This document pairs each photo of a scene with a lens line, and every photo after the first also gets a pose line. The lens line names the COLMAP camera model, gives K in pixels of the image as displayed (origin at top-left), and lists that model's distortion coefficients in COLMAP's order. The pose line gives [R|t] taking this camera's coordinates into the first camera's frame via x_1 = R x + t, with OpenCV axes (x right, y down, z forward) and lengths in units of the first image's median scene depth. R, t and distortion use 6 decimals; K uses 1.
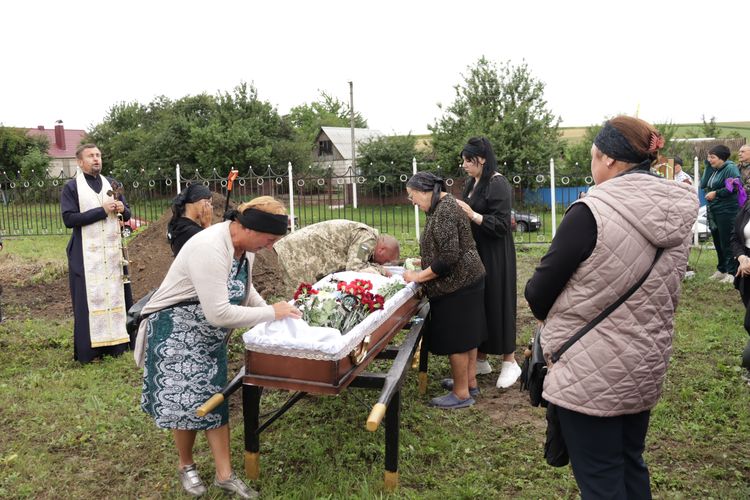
lens RADIAL K [[615.7, 0, 379.4], [0, 615.7, 249.5], [0, 0, 1]] dist [-0.183476, 0.163970]
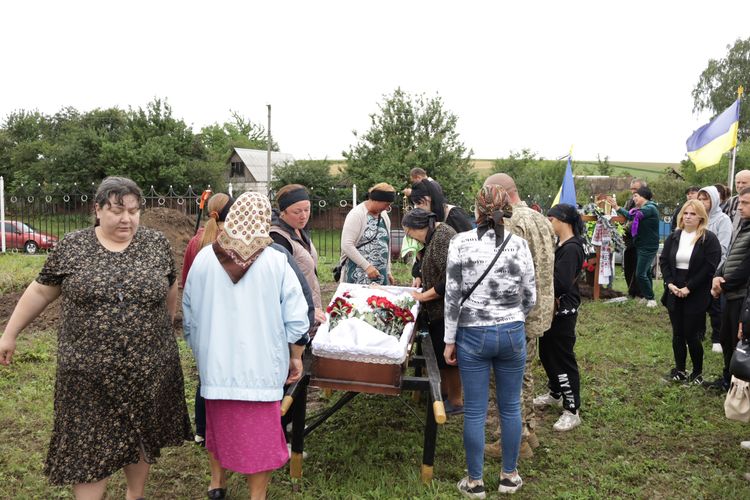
lens RADIAL K [[615.7, 0, 379.4], [0, 615.7, 249.5], [0, 0, 1]] dist [-0.183476, 0.163970]
pose [[0.986692, 0.029792, 0.159848, -0.019394], [-0.023201, 0.998808, -0.042943, 0.001238], [-0.160937, 0.038663, 0.986207, -0.007939]]
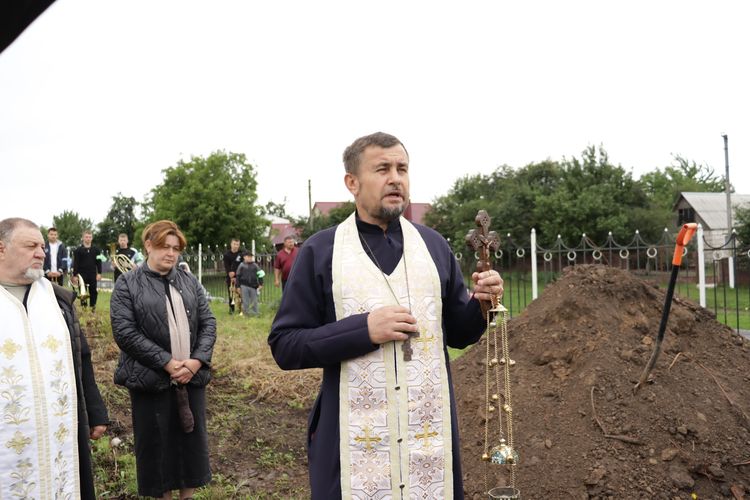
lens RADIAL K [[615.7, 0, 379.4], [0, 615.7, 249.5], [0, 0, 1]] dist [-0.183476, 0.163970]
pose [[0.857954, -0.002958, -0.513718, -0.038783], [-0.058976, 0.992805, -0.104212, -0.008860], [0.510330, 0.119706, 0.851606, 0.089474]]
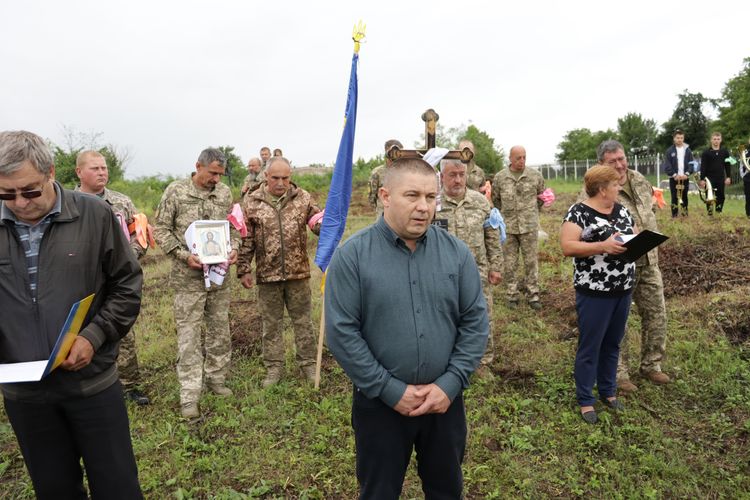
lens RADIAL K [[615.7, 0, 379.4], [0, 615.7, 249.5], [0, 0, 1]] dist [-0.183476, 0.163970]
pose [[0.161904, 0.134153, -0.977645, -0.062855], [-0.074756, 0.989537, 0.123404, -0.007561], [0.983971, 0.053105, 0.170239, 0.061009]]
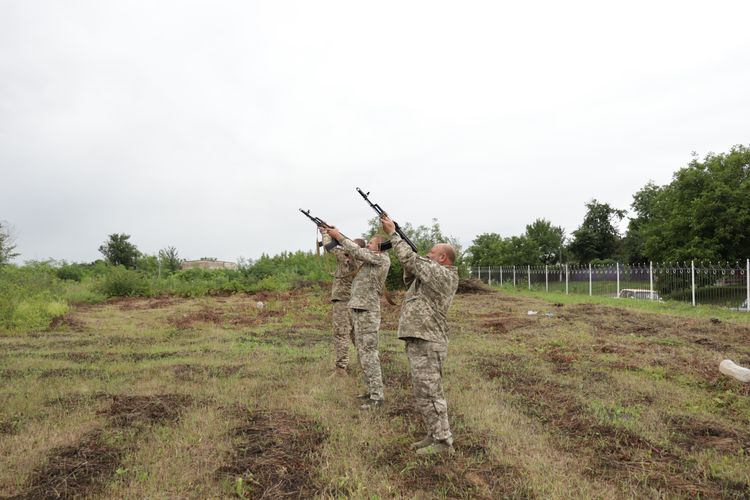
lens RADIAL K [[620.5, 0, 375.0], [0, 620.5, 250.4], [0, 0, 1]] dist [-0.180119, 0.172815]
pose [[0.325028, -0.010855, -0.945642, -0.171735], [-0.115661, 0.991971, -0.051141, -0.001583], [0.938605, 0.125996, 0.321163, 0.002428]]
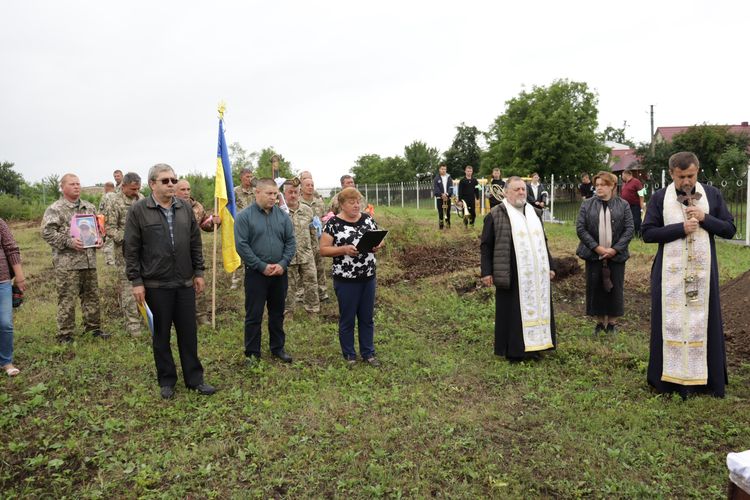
lens RADIAL K [[615.7, 0, 379.4], [0, 615.7, 249.5], [0, 0, 1]] dist [-0.183476, 0.163970]
pose [[0.474948, 0.096117, -0.874749, 0.007080], [-0.091973, 0.993995, 0.059282, -0.004787], [0.875194, 0.052297, 0.480936, 0.025706]]
